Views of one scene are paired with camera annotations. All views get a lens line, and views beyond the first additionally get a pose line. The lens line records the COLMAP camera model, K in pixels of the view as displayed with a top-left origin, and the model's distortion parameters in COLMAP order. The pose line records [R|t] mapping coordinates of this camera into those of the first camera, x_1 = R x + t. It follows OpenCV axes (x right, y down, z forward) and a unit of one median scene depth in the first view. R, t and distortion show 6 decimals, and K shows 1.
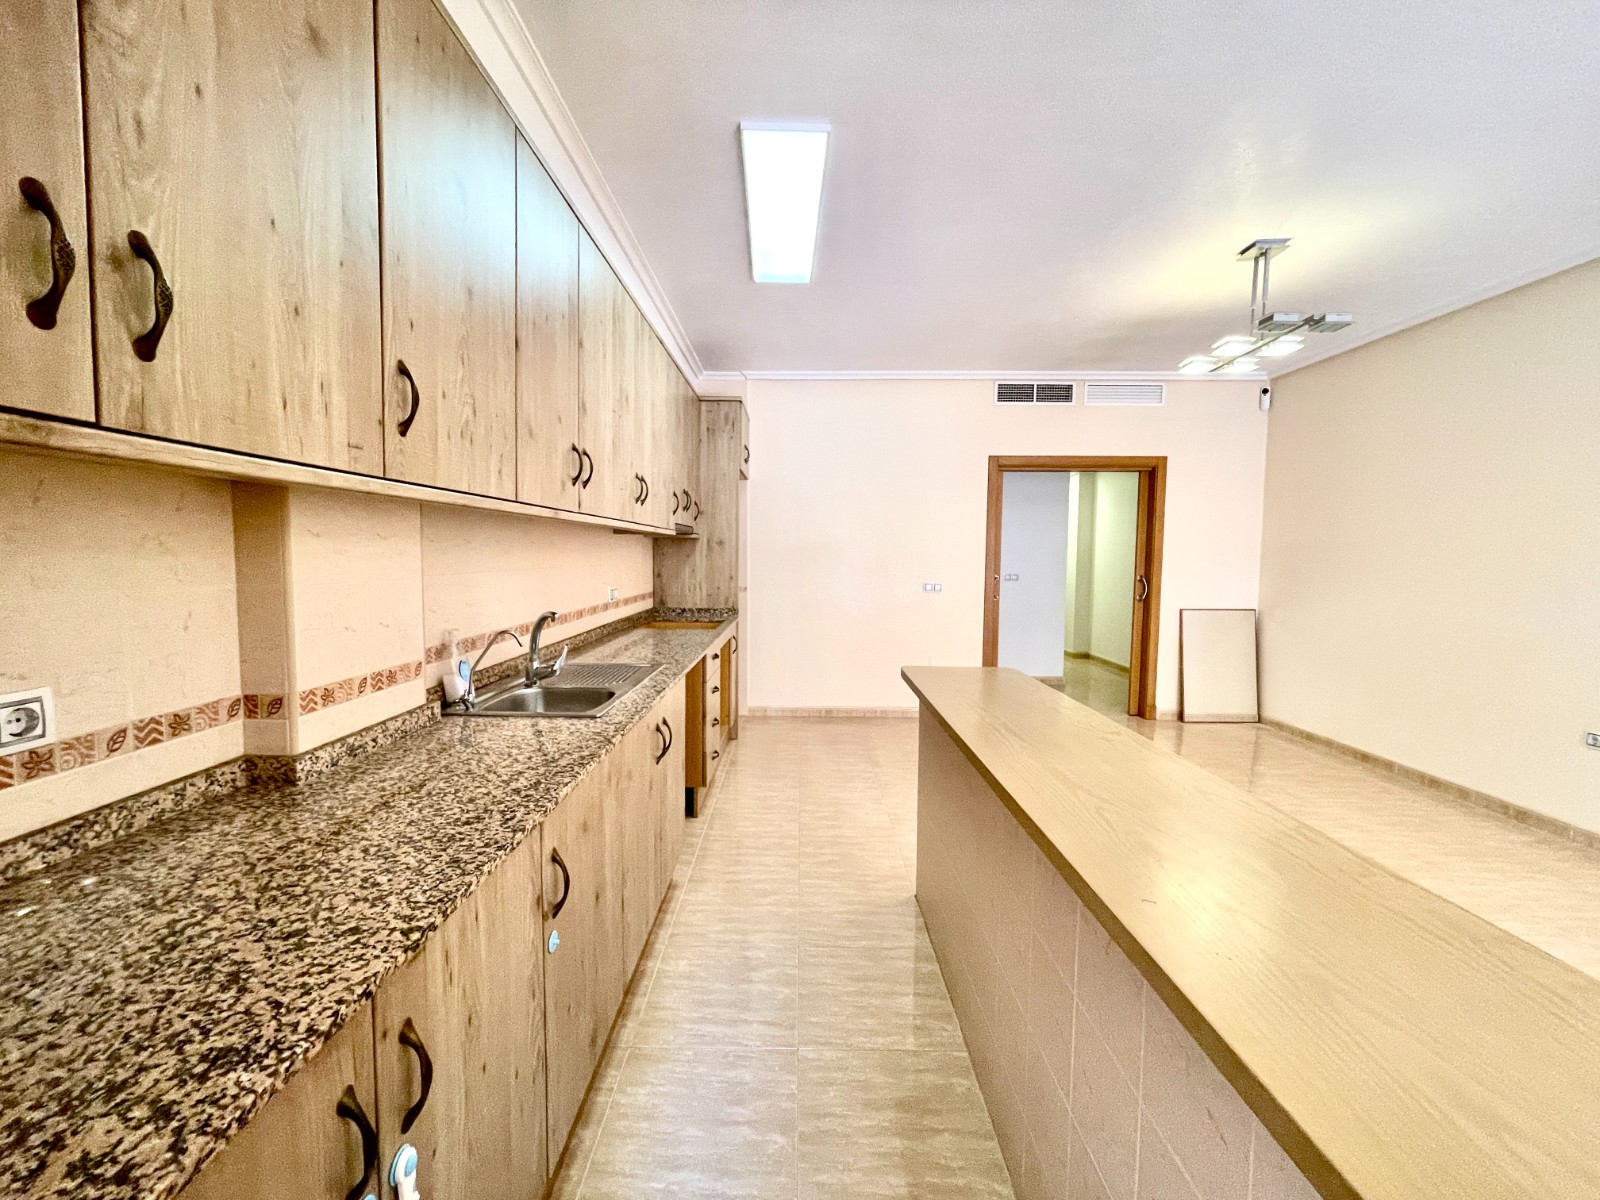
lens RADIAL K [[644.2, 0, 793.4], [0, 644.2, 597.3], [0, 0, 1]] dist [0.001441, -0.000165]
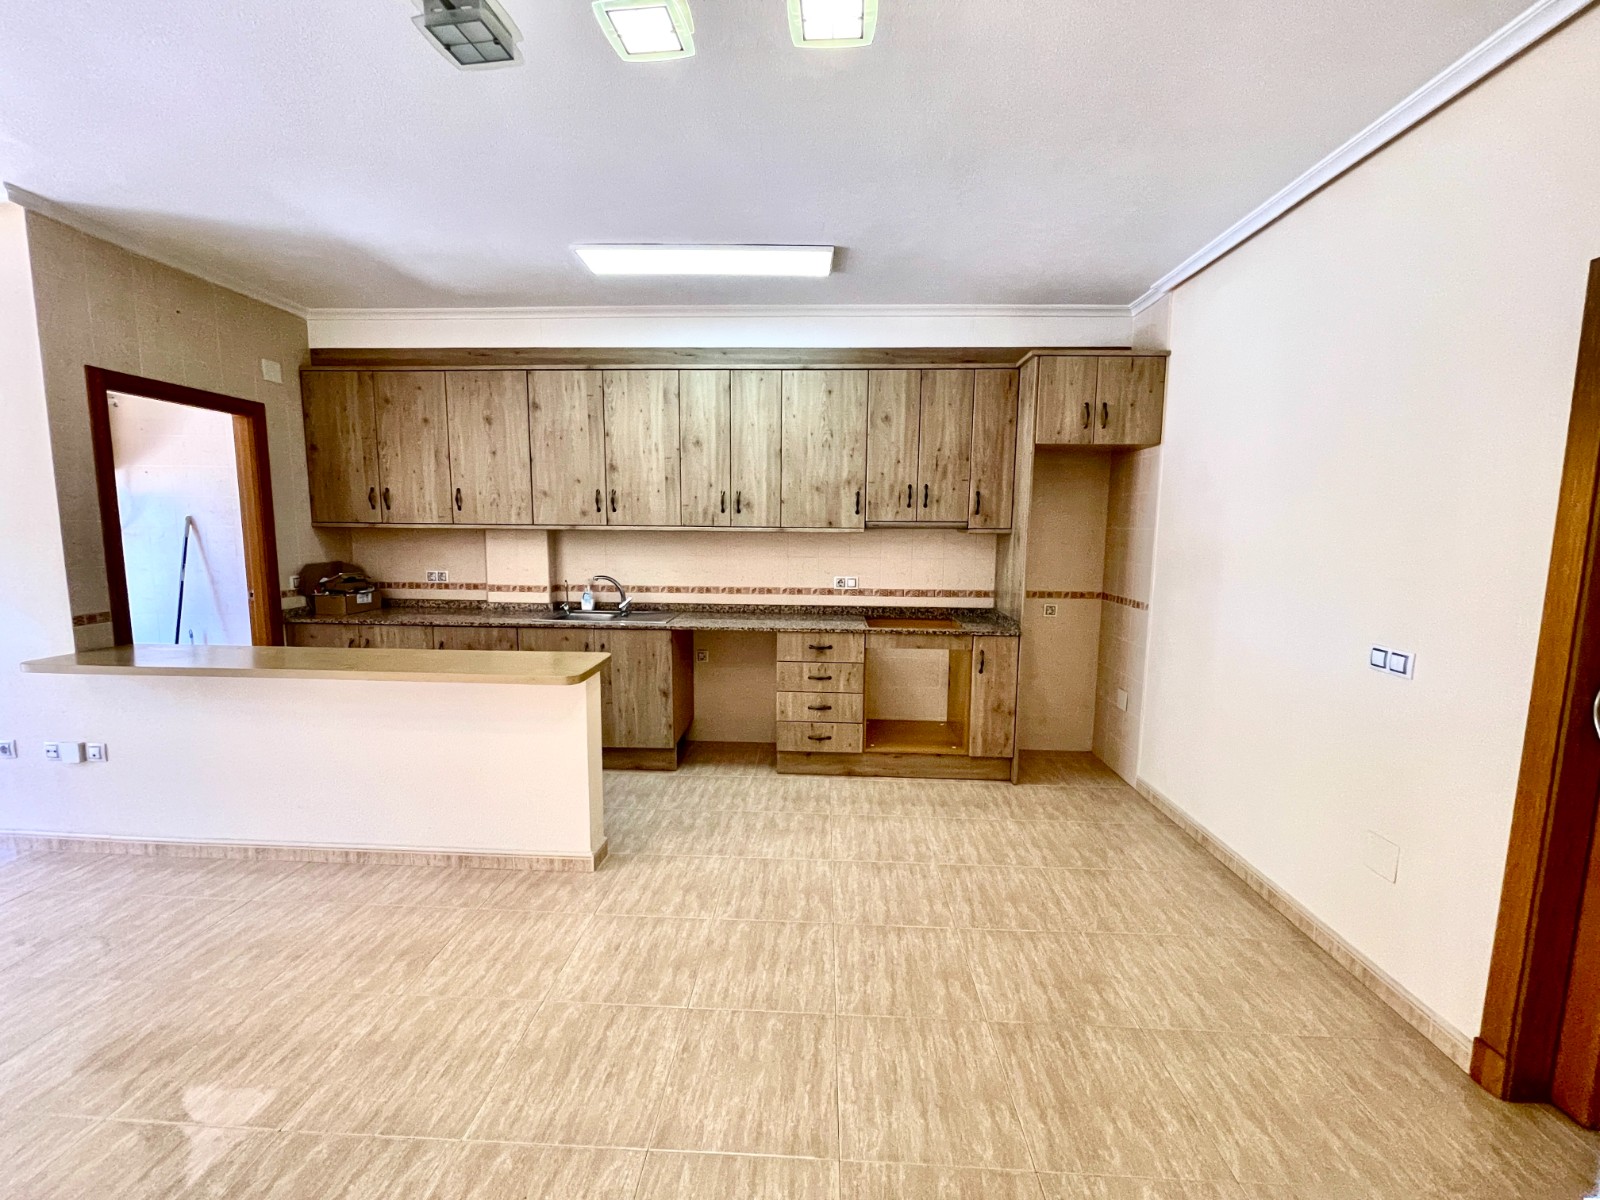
lens RADIAL K [[644.2, 0, 793.4], [0, 644.2, 597.3], [0, 0, 1]] dist [0.001441, -0.000165]
pose [[-0.036332, 0.101875, -0.994134, 2.583055], [-0.079469, 0.991345, 0.104493, -0.272963], [0.996175, 0.082799, -0.027921, 2.705705]]
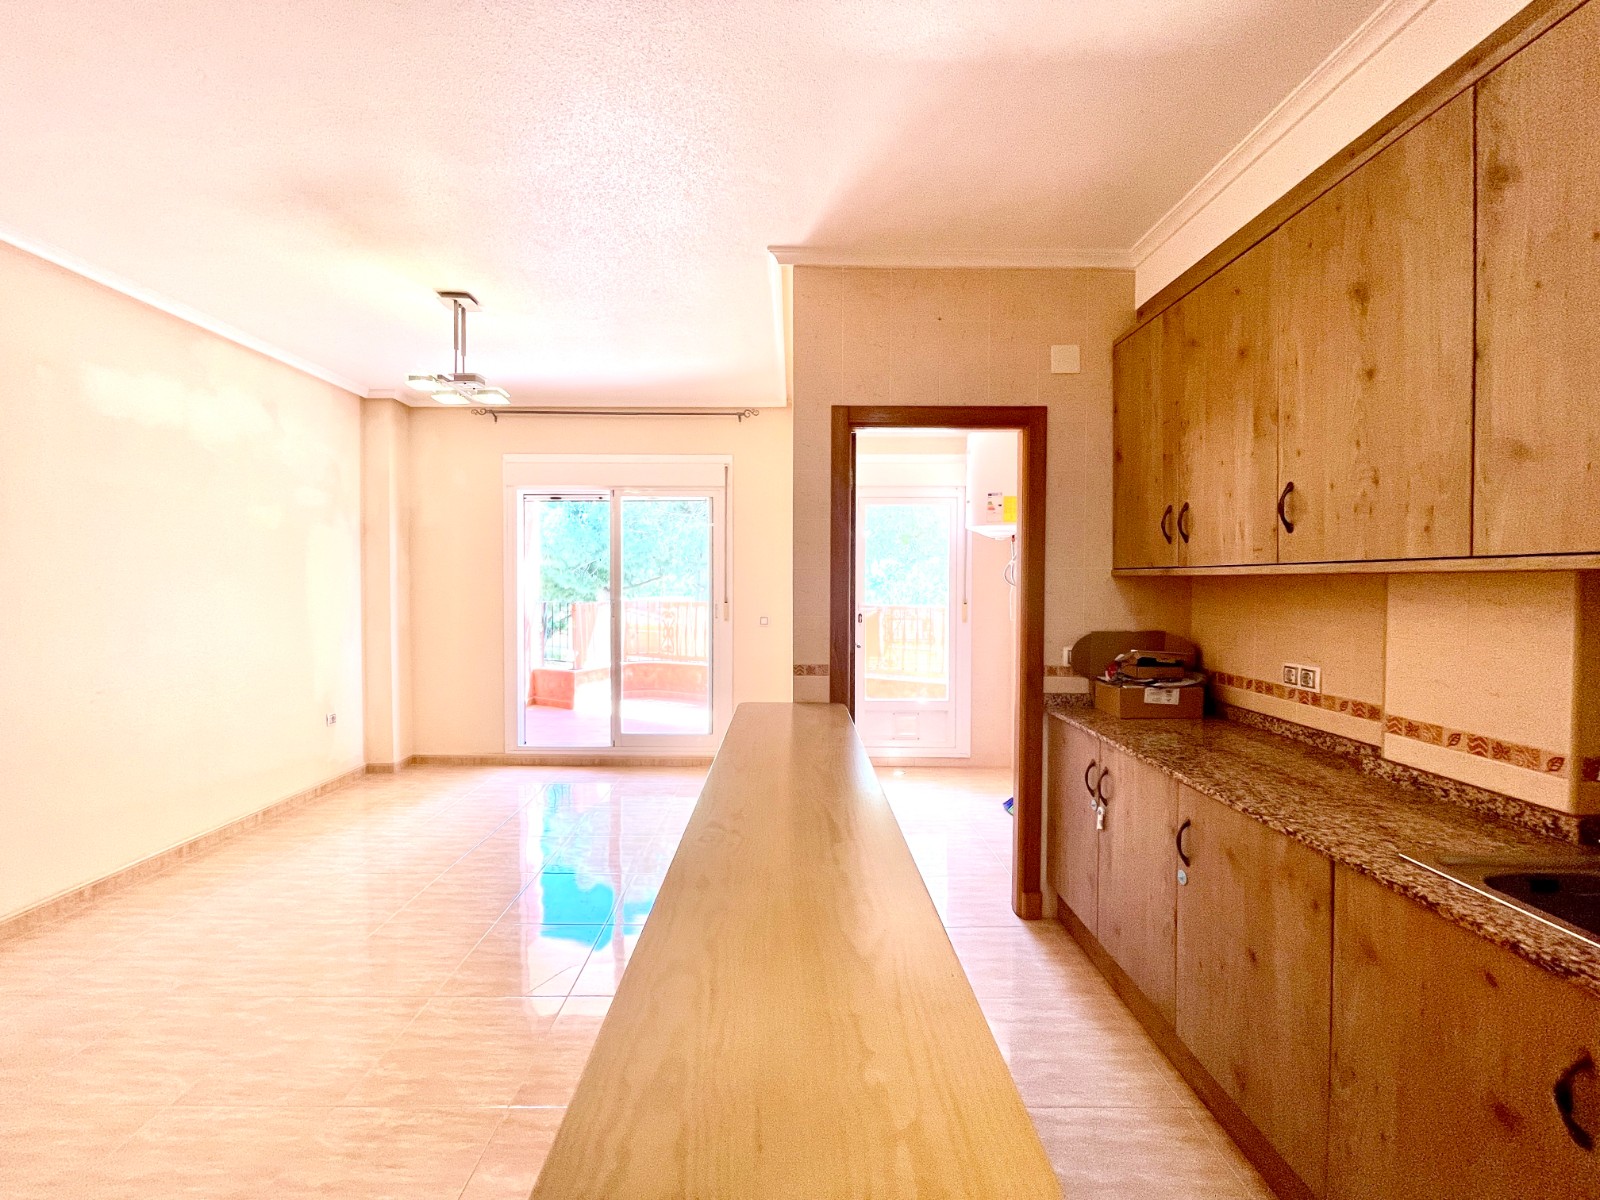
lens RADIAL K [[644.2, 0, 793.4], [0, 644.2, 597.3], [0, 0, 1]] dist [0.001441, -0.000165]
pose [[-0.999764, -0.014238, -0.016430, 0.520520], [-0.015730, 0.995395, 0.094561, -0.209984], [0.015008, 0.094797, -0.995384, 2.312367]]
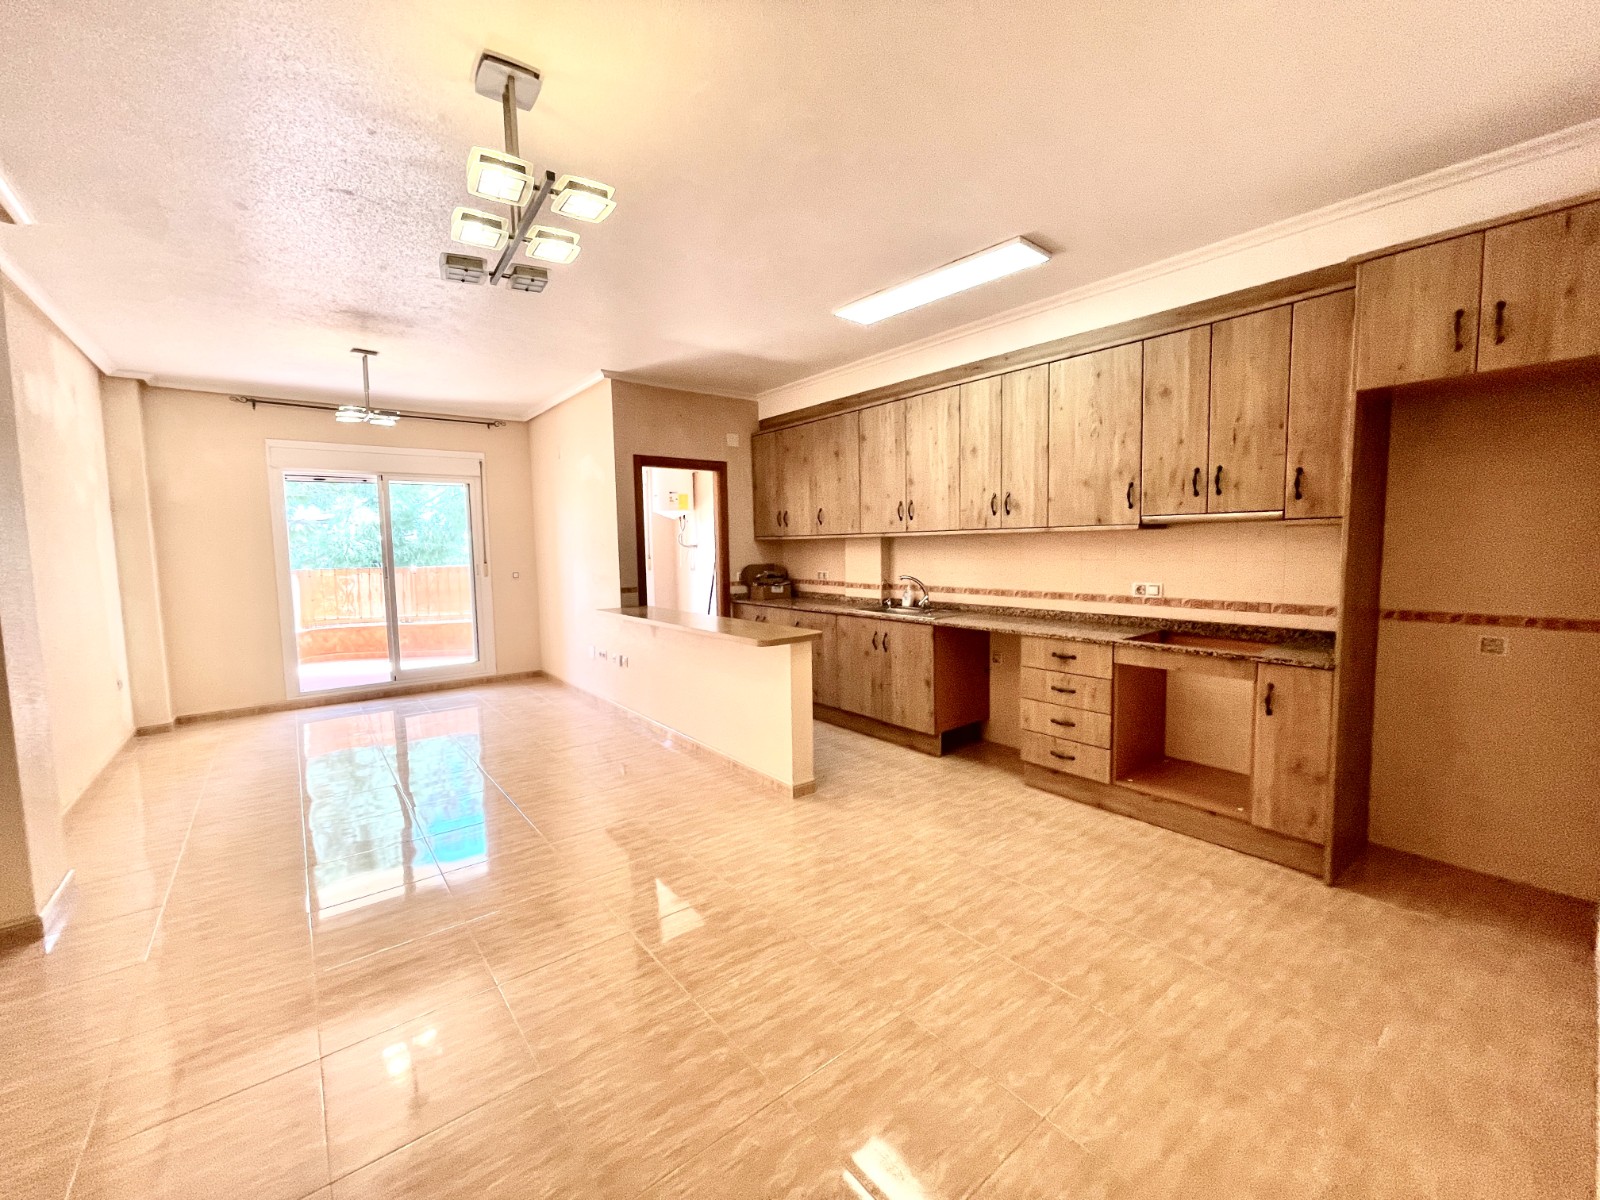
lens RADIAL K [[644.2, 0, 793.4], [0, 644.2, 597.3], [0, 0, 1]] dist [0.001441, -0.000165]
pose [[-0.775709, 0.054578, -0.628726, 2.239170], [-0.035863, 0.990831, 0.130258, -0.304393], [0.630071, 0.123590, -0.766640, 4.102371]]
